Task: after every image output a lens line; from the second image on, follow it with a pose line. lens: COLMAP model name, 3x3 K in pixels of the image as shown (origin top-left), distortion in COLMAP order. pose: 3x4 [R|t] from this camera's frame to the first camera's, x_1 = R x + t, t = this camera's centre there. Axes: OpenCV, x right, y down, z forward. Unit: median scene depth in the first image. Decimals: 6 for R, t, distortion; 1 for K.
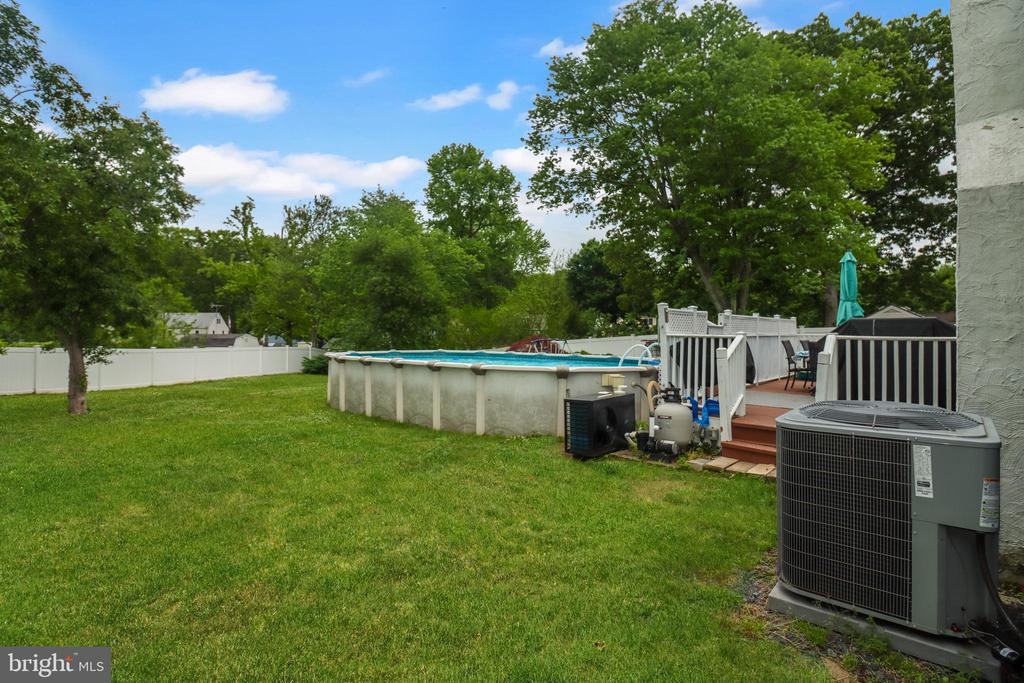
lens RADIAL K [[474.7, 0, 505.9], [0, 474.7, 337.1], [0, 0, 1]] dist [-0.016725, -0.000850]
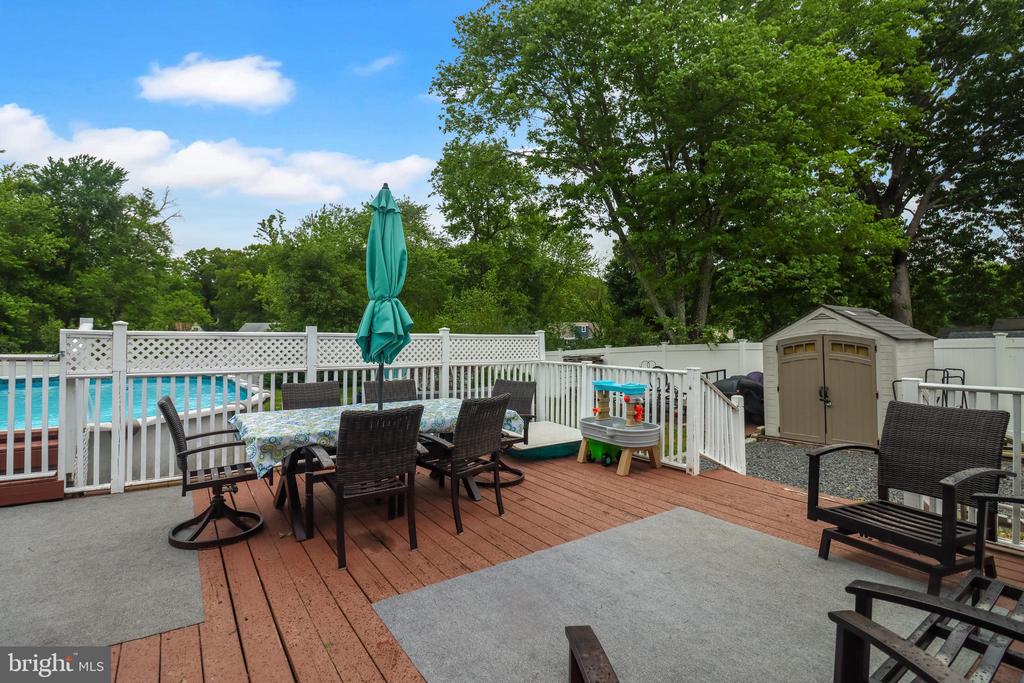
lens RADIAL K [[474.7, 0, 505.9], [0, 474.7, 337.1], [0, 0, 1]] dist [-0.016725, -0.000850]
pose [[0.982049, -0.001788, -0.188618, 0.436859], [-0.001257, 0.999871, -0.016023, -0.015567], [0.188623, 0.015973, 0.981920, 0.276994]]
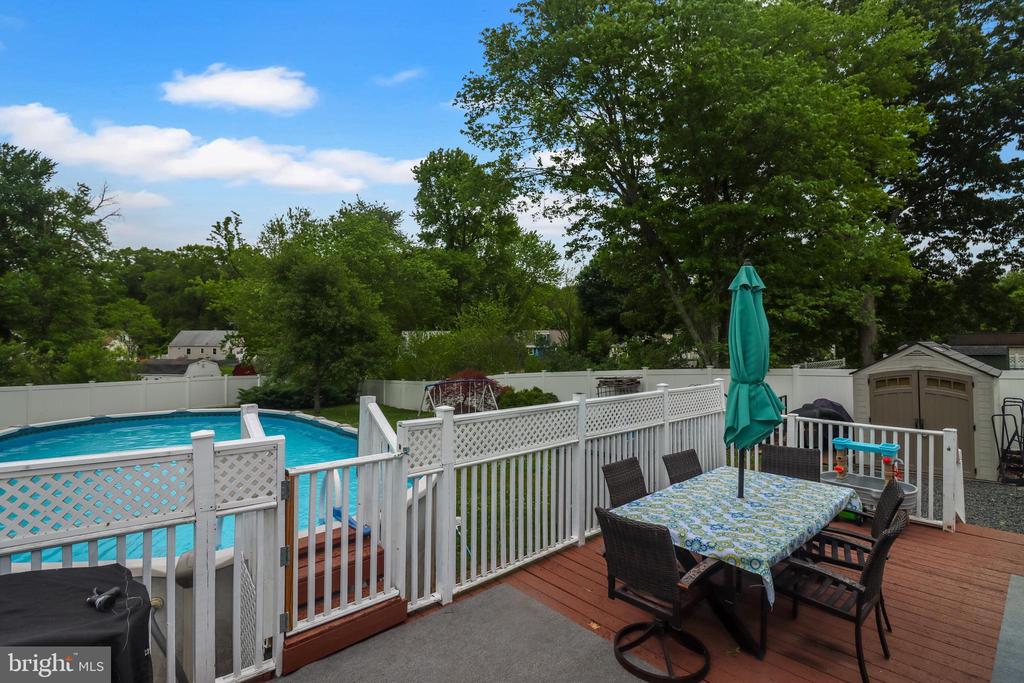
lens RADIAL K [[479.3, 0, 512.0], [0, 479.3, 341.5], [0, 0, 1]] dist [-0.020039, -0.000343]
pose [[0.997728, -0.004694, -0.067205, 0.256525], [0.003488, 0.999831, -0.018057, -0.049503], [0.067279, 0.017782, 0.997576, 0.263712]]
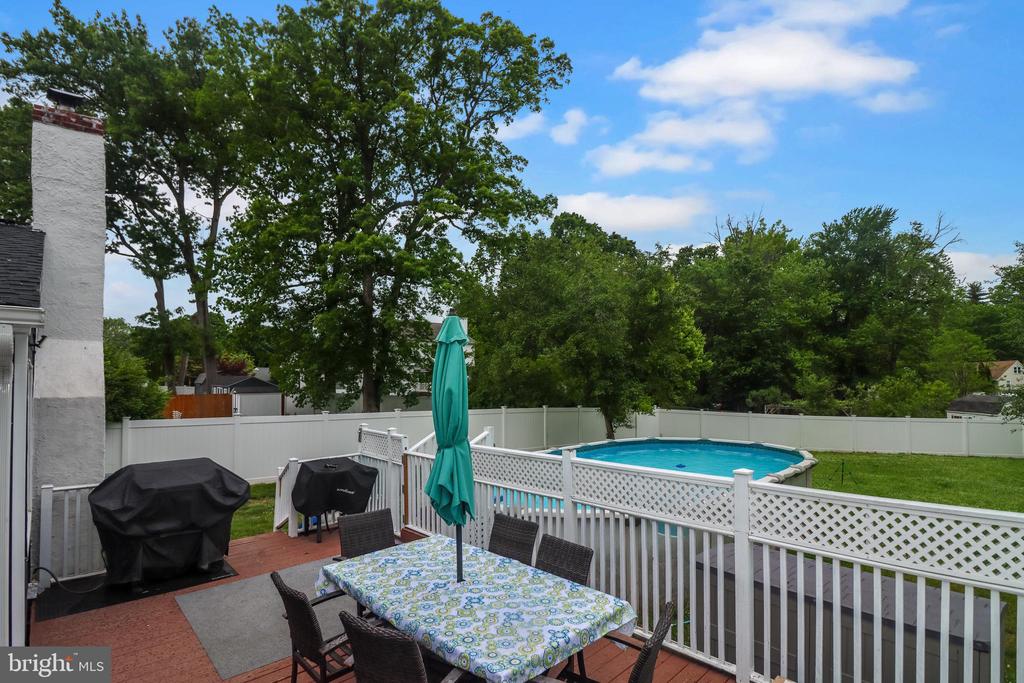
lens RADIAL K [[496.1, 0, 513.3], [0, 496.1, 367.5], [0, 0, 1]] dist [-0.003655, -0.005870]
pose [[-0.026582, -0.034118, -0.999064, 0.528356], [-0.001179, 0.999418, -0.034099, -0.058904], [0.999646, 0.000272, -0.026606, 0.500400]]
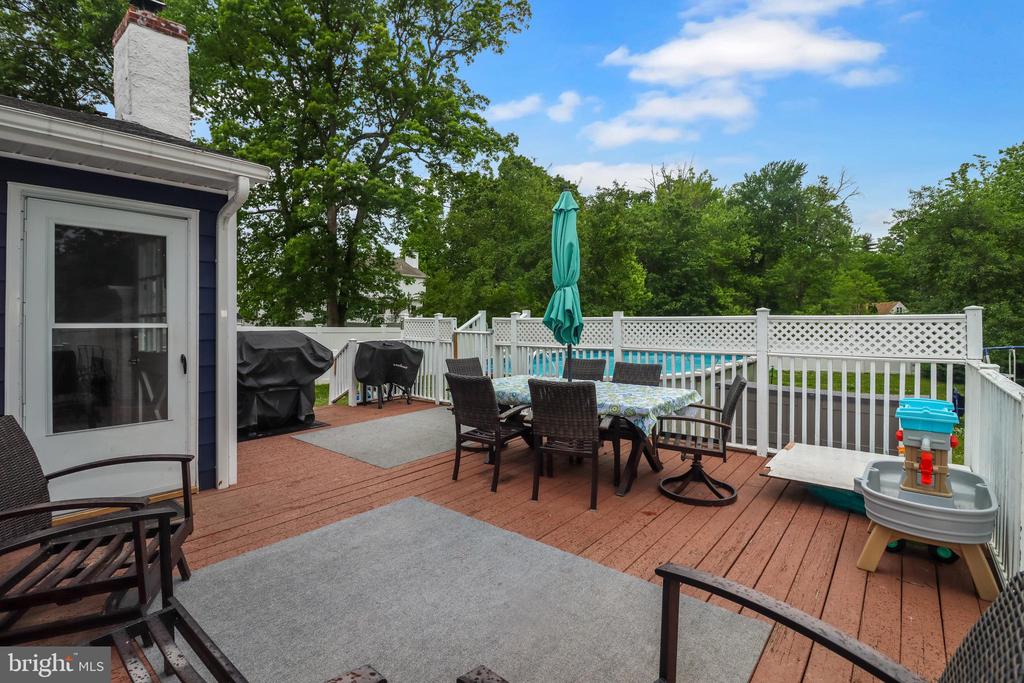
lens RADIAL K [[480.4, 0, 505.7], [0, 480.4, 319.7], [0, 0, 1]] dist [-0.005794, -0.001076]
pose [[0.085737, -0.006894, -0.996294, 0.583265], [-0.006895, 0.999948, -0.007512, -0.017440], [0.996294, 0.007514, 0.085685, 0.421354]]
